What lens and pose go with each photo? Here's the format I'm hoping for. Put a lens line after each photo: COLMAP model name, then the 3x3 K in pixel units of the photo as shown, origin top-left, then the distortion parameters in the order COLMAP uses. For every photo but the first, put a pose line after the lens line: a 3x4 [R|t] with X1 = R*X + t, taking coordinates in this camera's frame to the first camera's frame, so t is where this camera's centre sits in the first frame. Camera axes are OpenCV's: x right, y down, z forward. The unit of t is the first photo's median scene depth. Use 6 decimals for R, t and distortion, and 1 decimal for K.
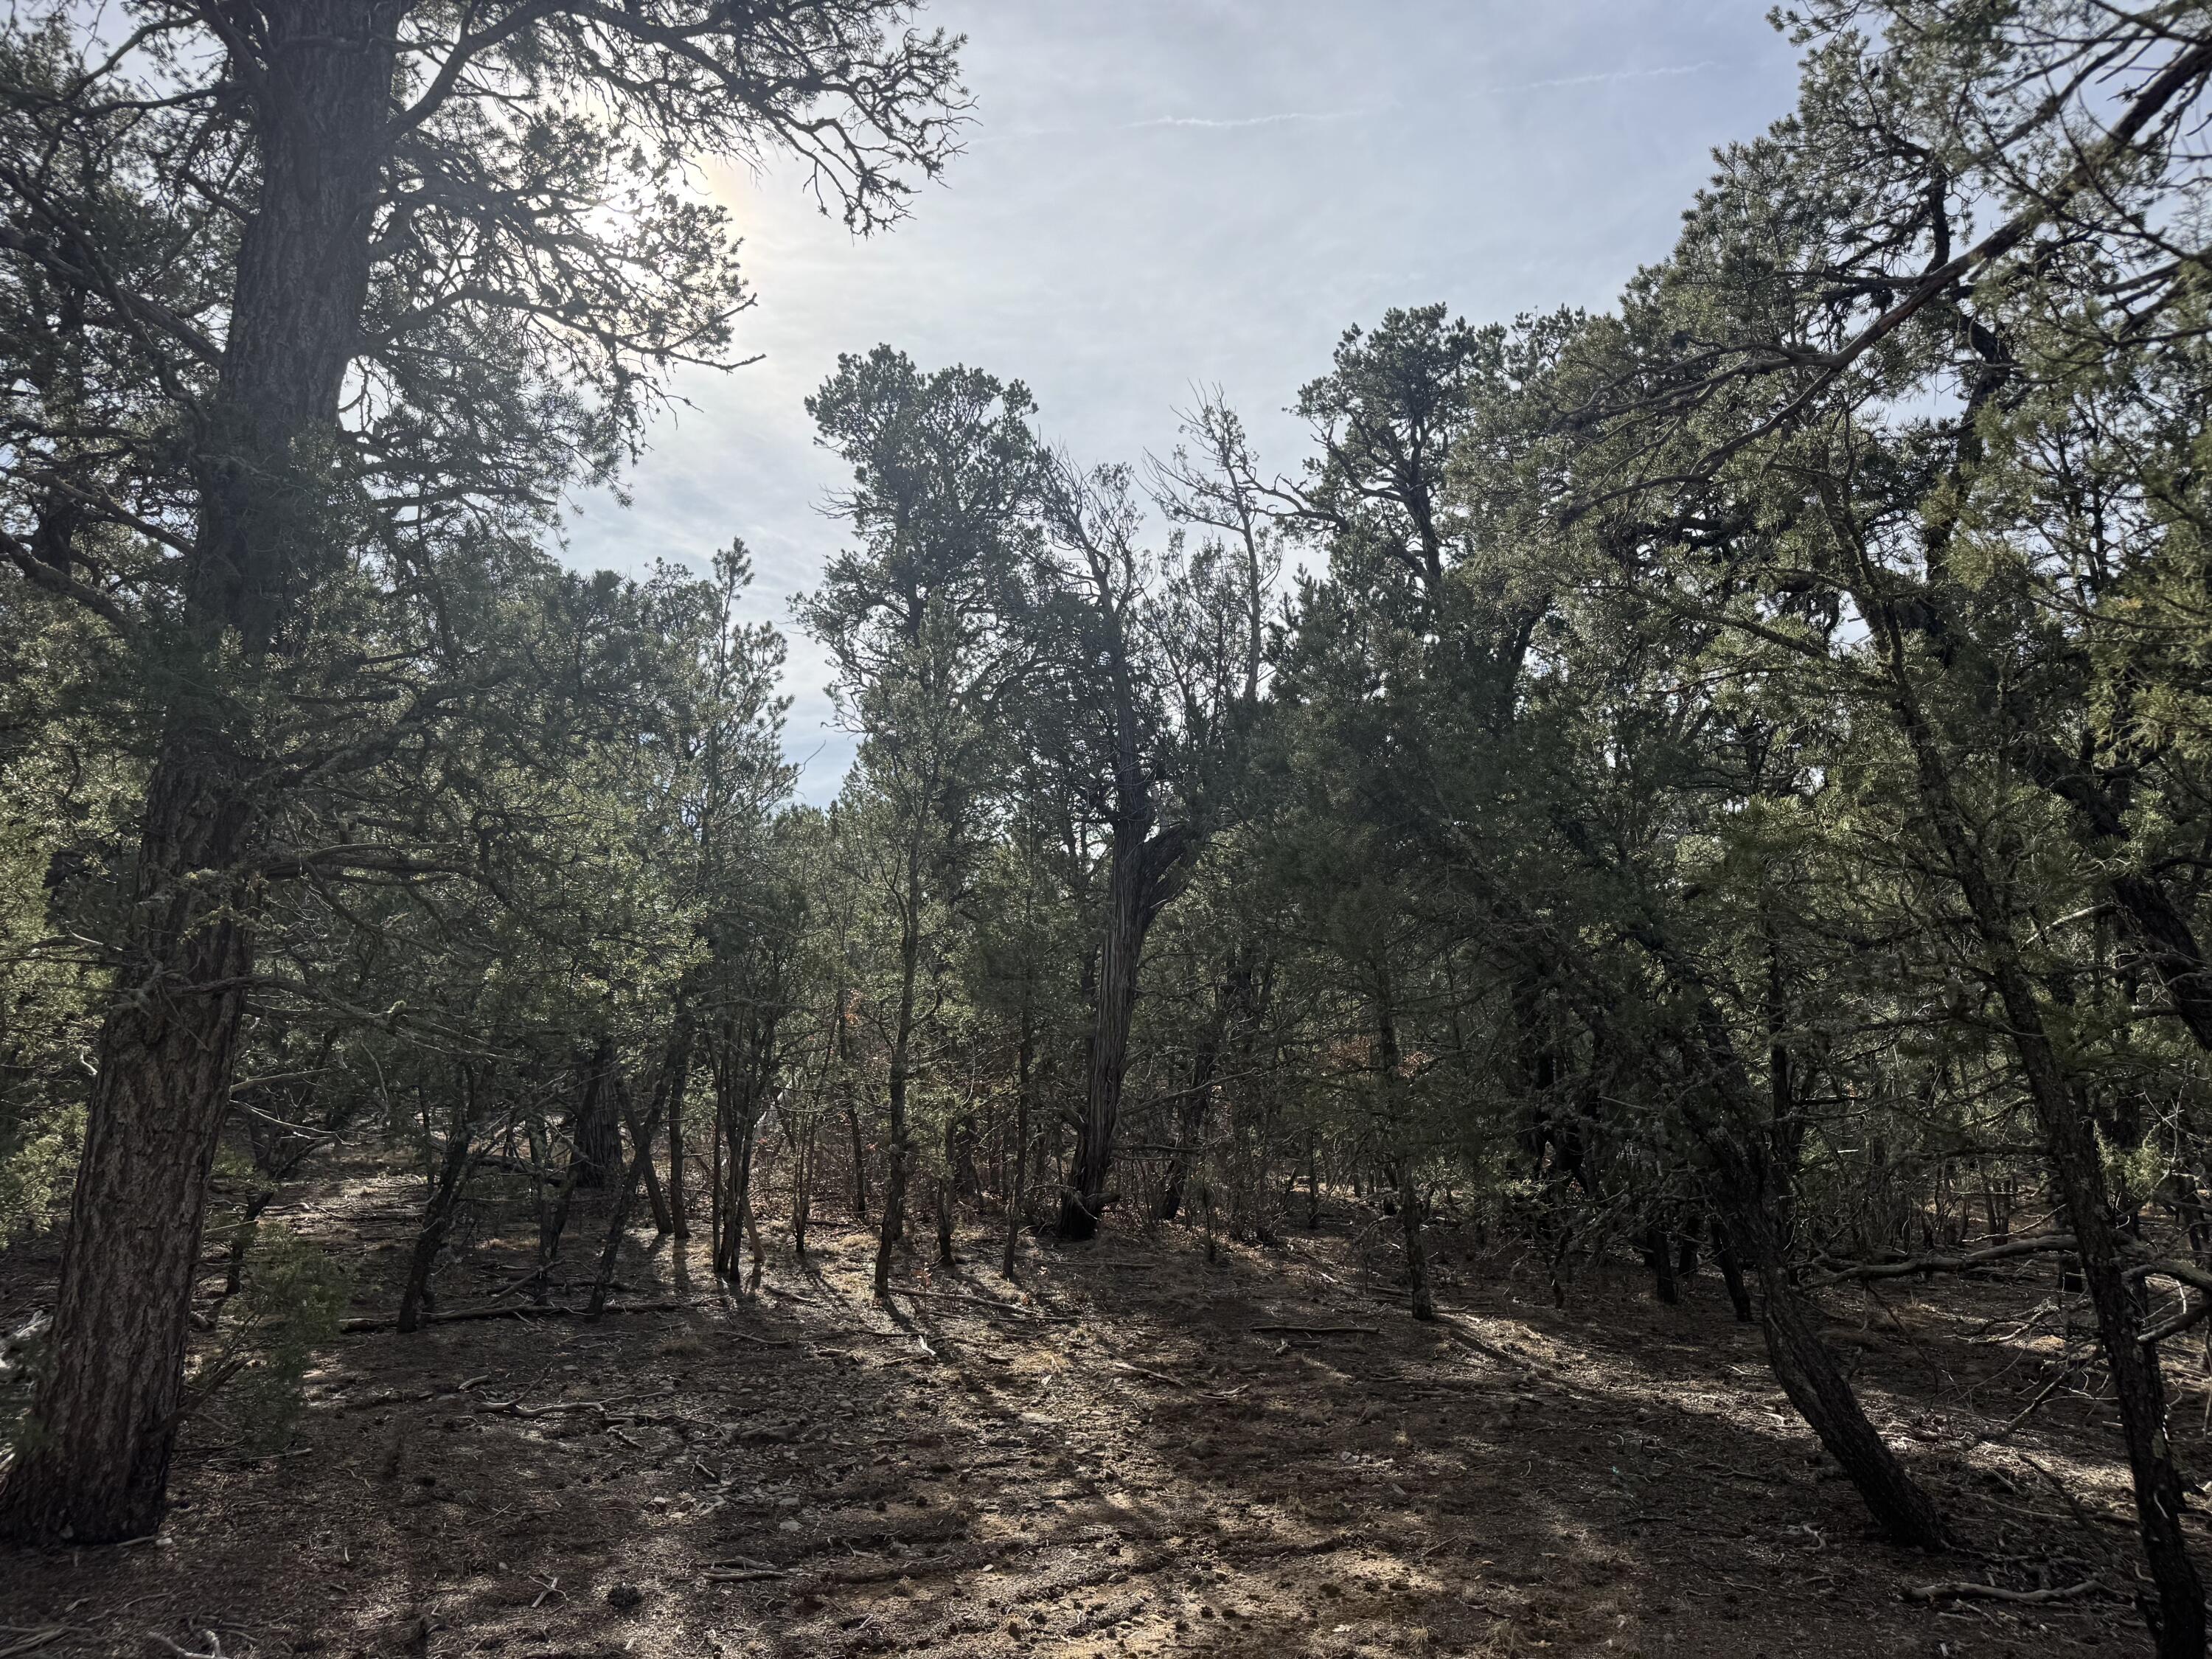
lens RADIAL K [[1564.9, 0, 1102.7], [0, 1564.9, 837.0], [0, 0, 1]] dist [0.130735, -0.131050]
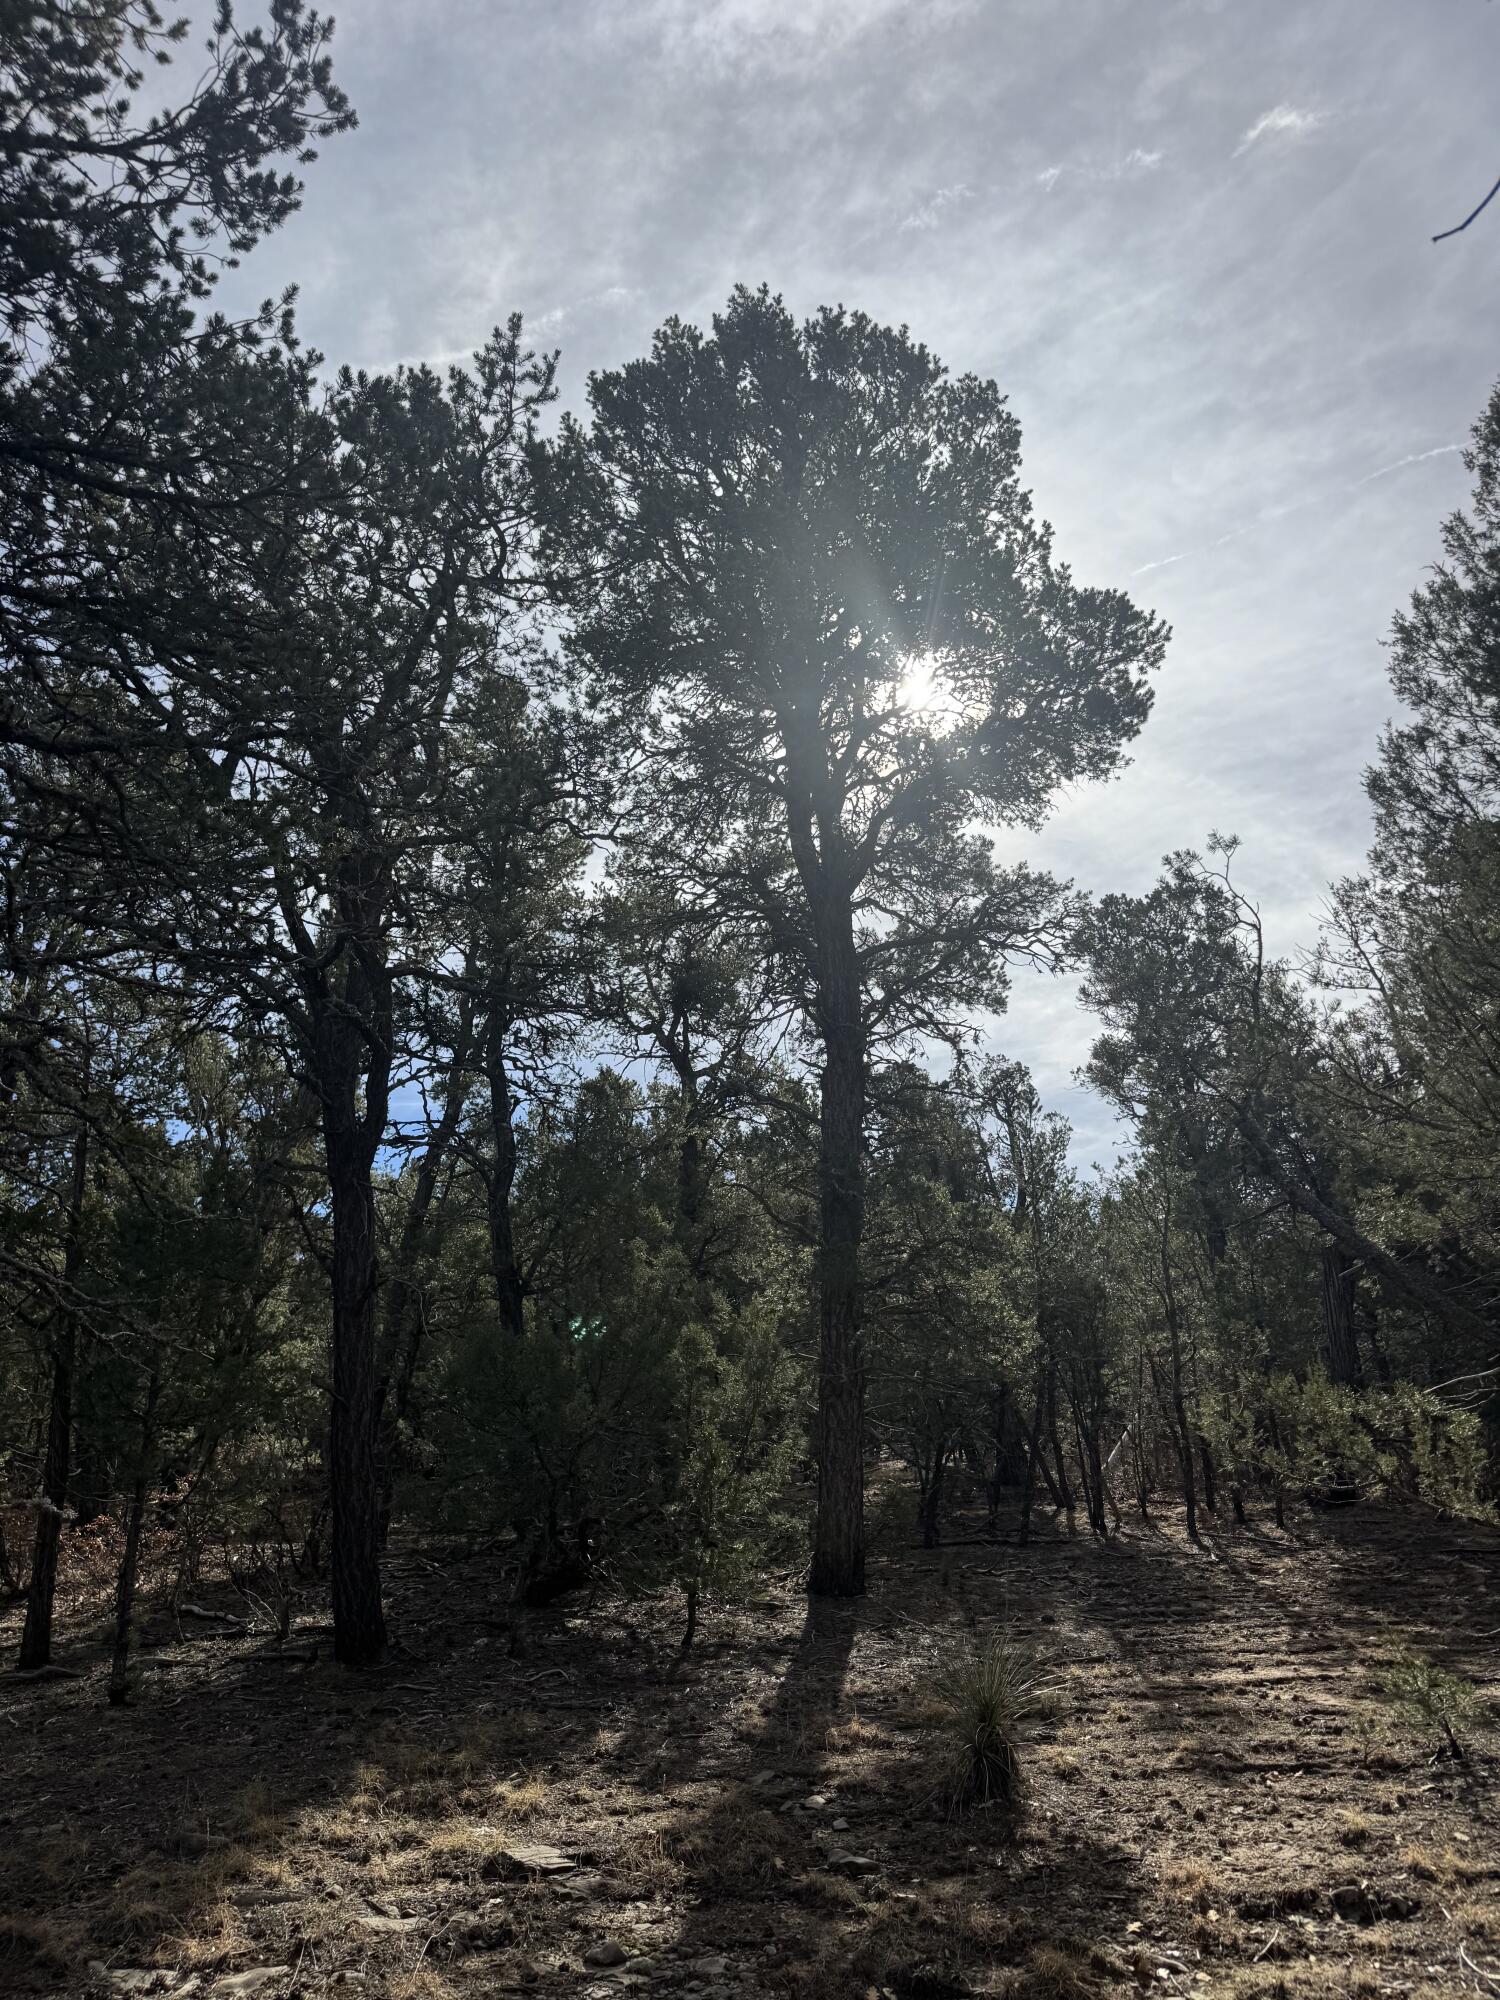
lens RADIAL K [[1415.0, 0, 756.4], [0, 1415.0, 1006.0], [0, 0, 1]] dist [0.130735, -0.131050]
pose [[0.889611, -0.183534, -0.418220, 0.167167], [0.128890, 0.979371, -0.155627, -0.064024], [0.438155, 0.084543, 0.894915, -0.523655]]
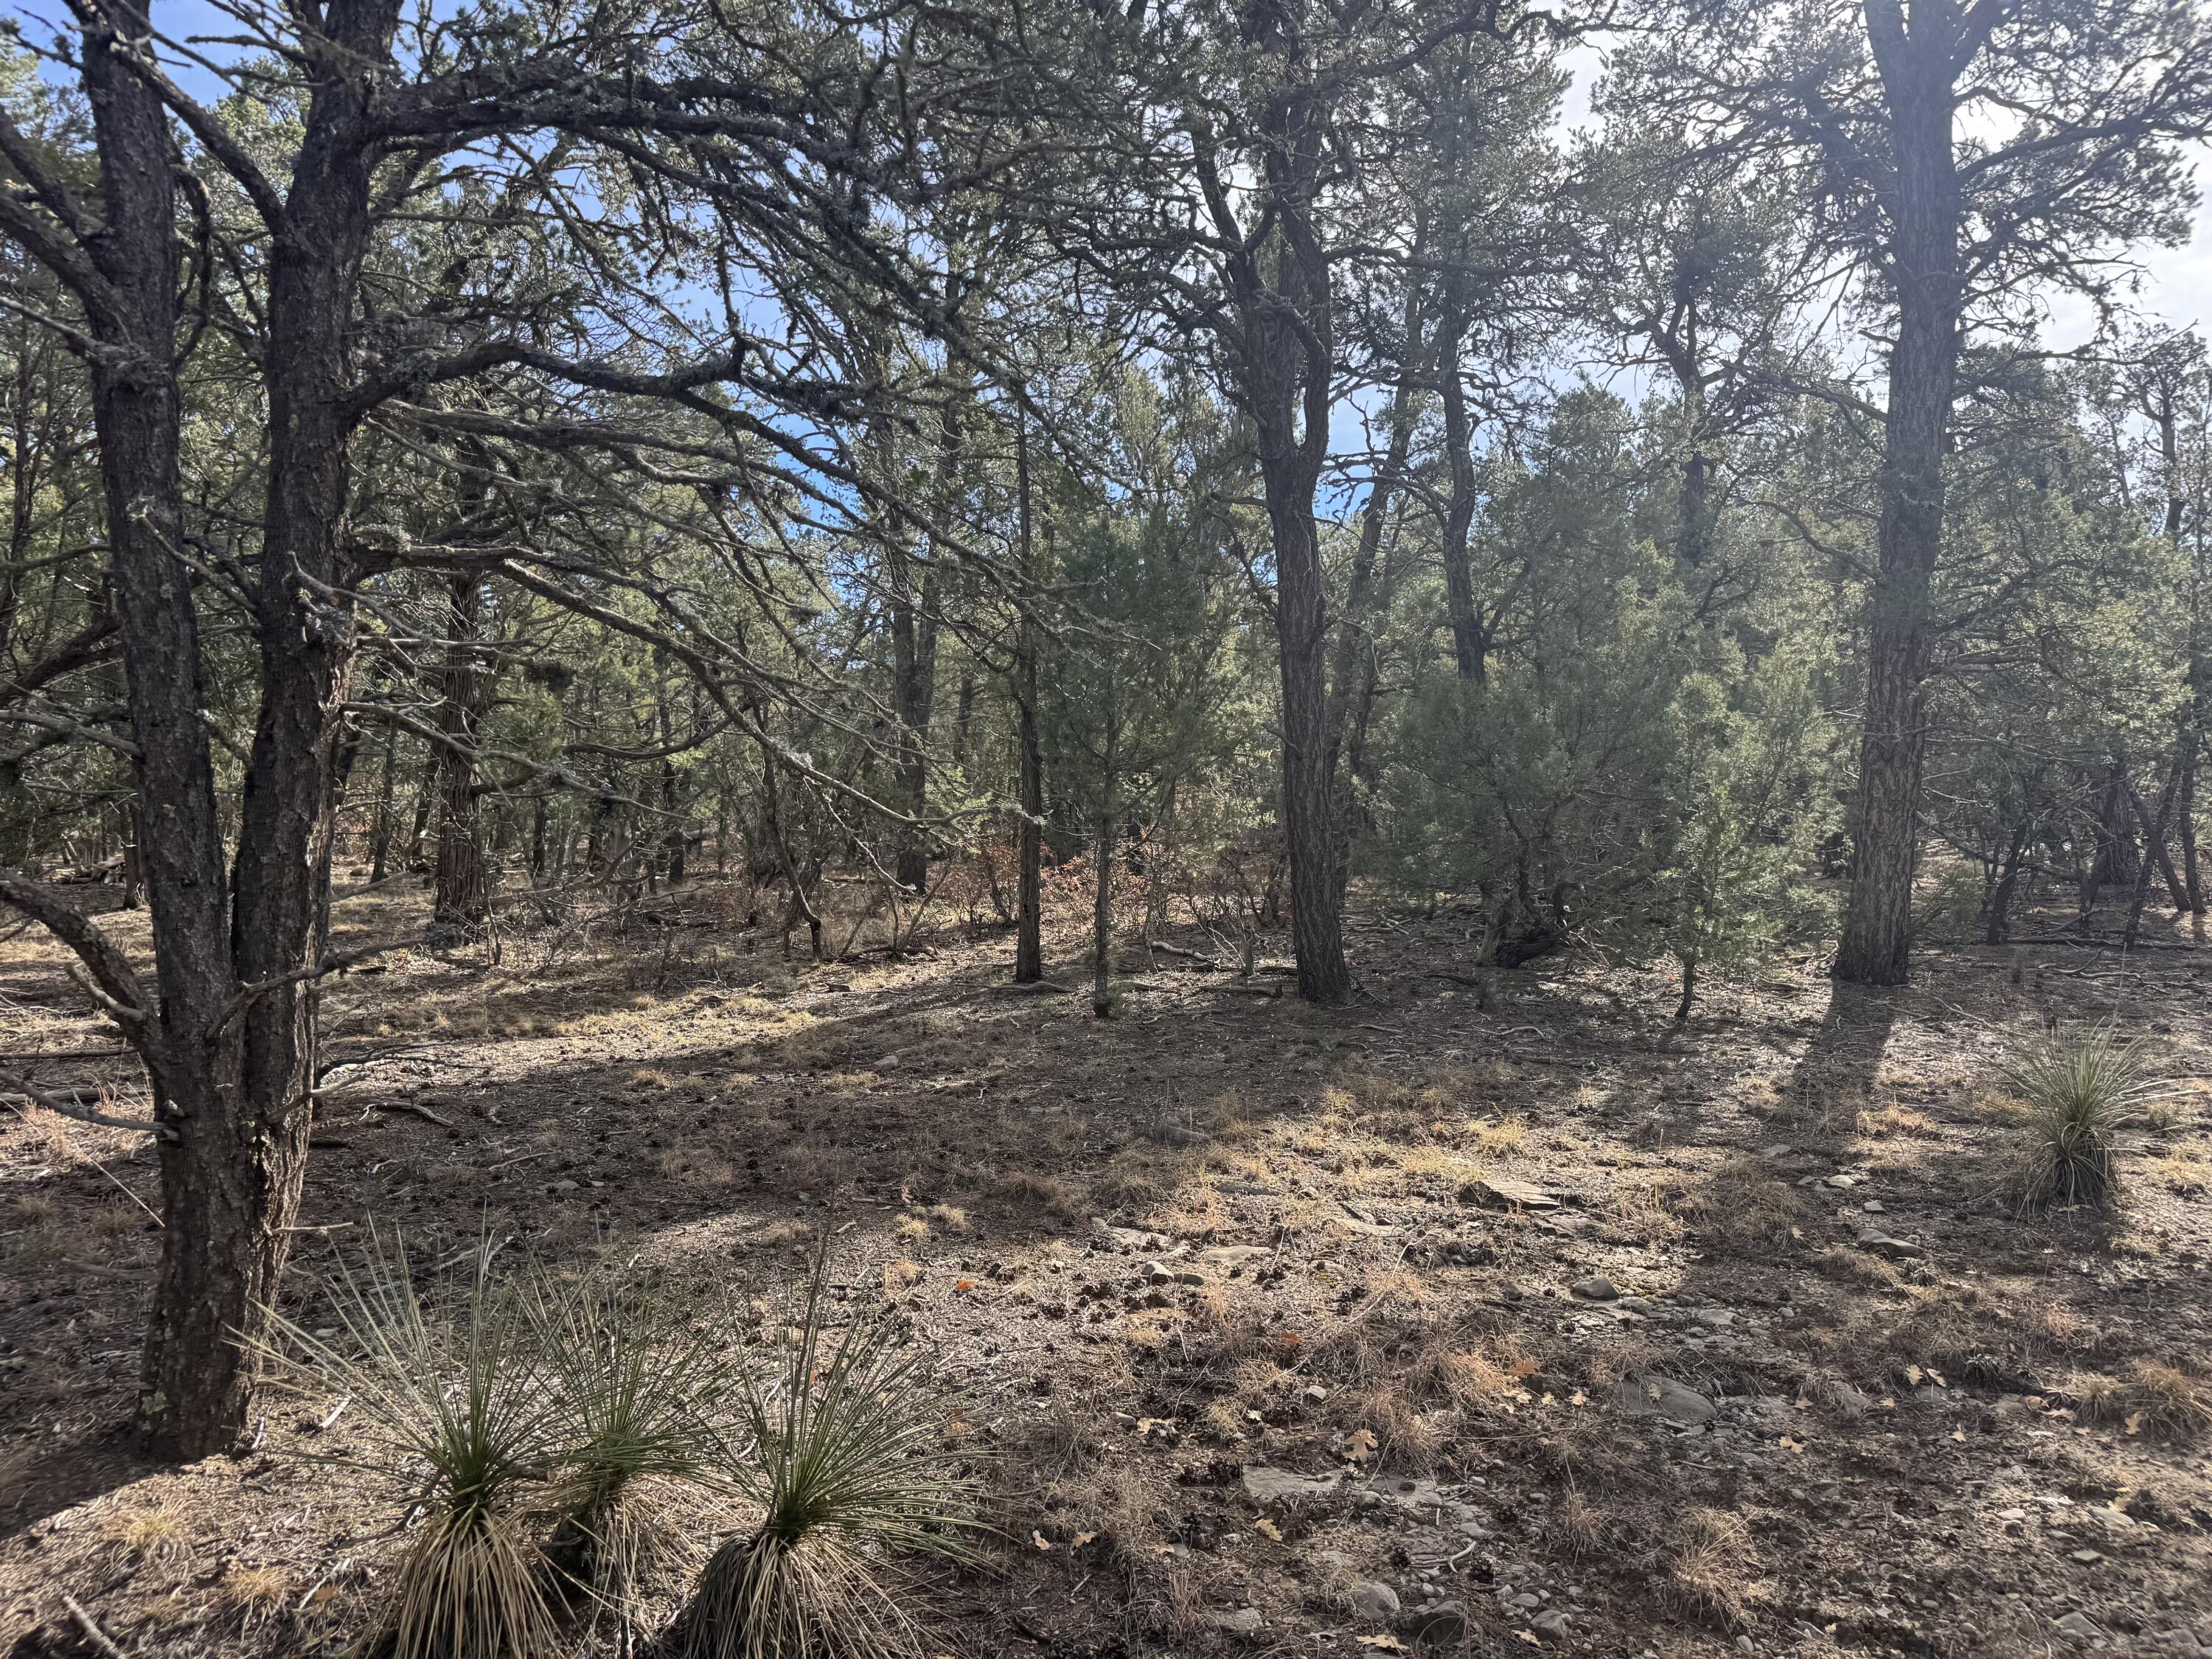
lens RADIAL K [[1596.4, 0, 1051.2], [0, 1596.4, 836.3], [0, 0, 1]] dist [-0.023684, 0.005955]
pose [[0.629287, -0.011069, -0.777094, 0.147199], [0.133496, 0.986577, 0.094051, -0.049474], [0.765622, -0.162924, 0.622317, -0.505264]]
